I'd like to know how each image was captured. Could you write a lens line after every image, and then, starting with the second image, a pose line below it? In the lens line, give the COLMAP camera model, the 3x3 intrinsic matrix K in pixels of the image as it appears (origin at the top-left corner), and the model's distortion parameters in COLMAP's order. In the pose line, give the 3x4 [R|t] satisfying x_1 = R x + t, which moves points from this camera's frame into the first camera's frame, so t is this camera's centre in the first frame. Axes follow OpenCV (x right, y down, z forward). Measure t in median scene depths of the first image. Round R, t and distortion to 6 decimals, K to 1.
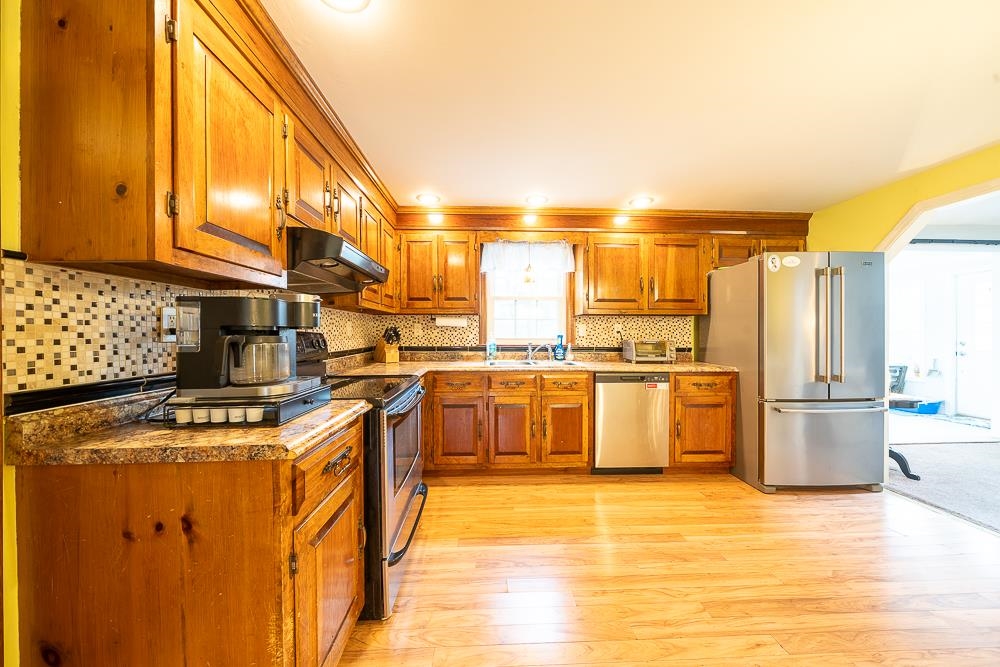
lens RADIAL K [[339.2, 0, 497.6], [0, 339.2, 336.3], [0, 0, 1]] dist [-0.001403, 0.000020]
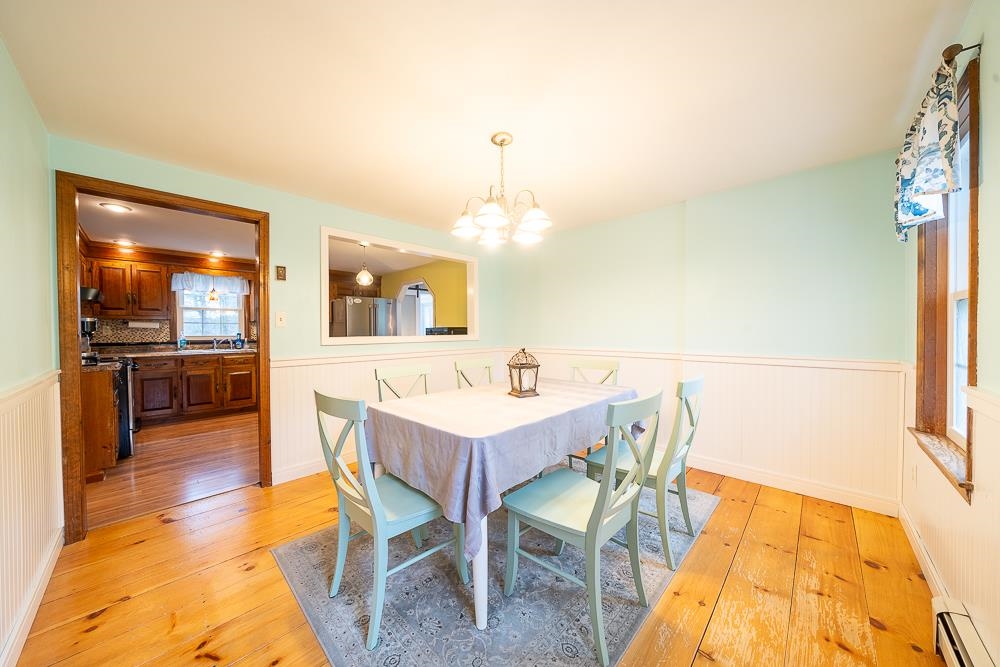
lens RADIAL K [[339.2, 0, 497.2], [0, 339.2, 333.8], [0, 0, 1]] dist [-0.001403, 0.000020]
pose [[0.717373, -0.008330, 0.696640, -0.071397], [0.008060, 0.999961, 0.003656, 0.002474], [-0.696643, 0.002992, 0.717412, -1.222316]]
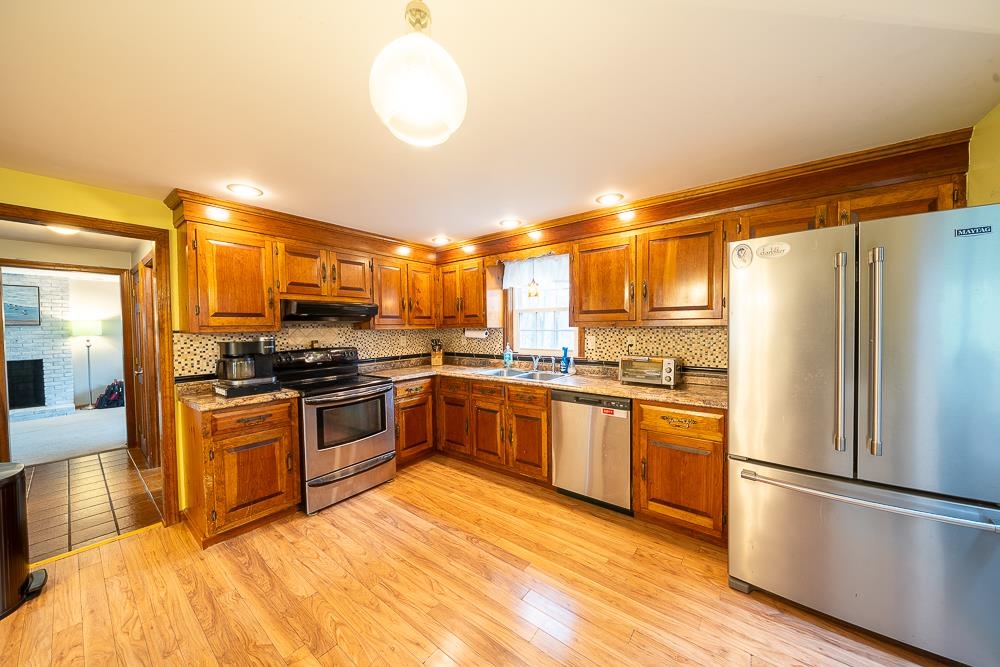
lens RADIAL K [[339.2, 0, 498.3], [0, 339.2, 334.6], [0, 0, 1]] dist [-0.001403, 0.000020]
pose [[0.765020, 0.004210, -0.643993, 0.791733], [0.008404, 0.999828, 0.016519, -0.068323], [0.643952, -0.018050, 0.764853, 0.147872]]
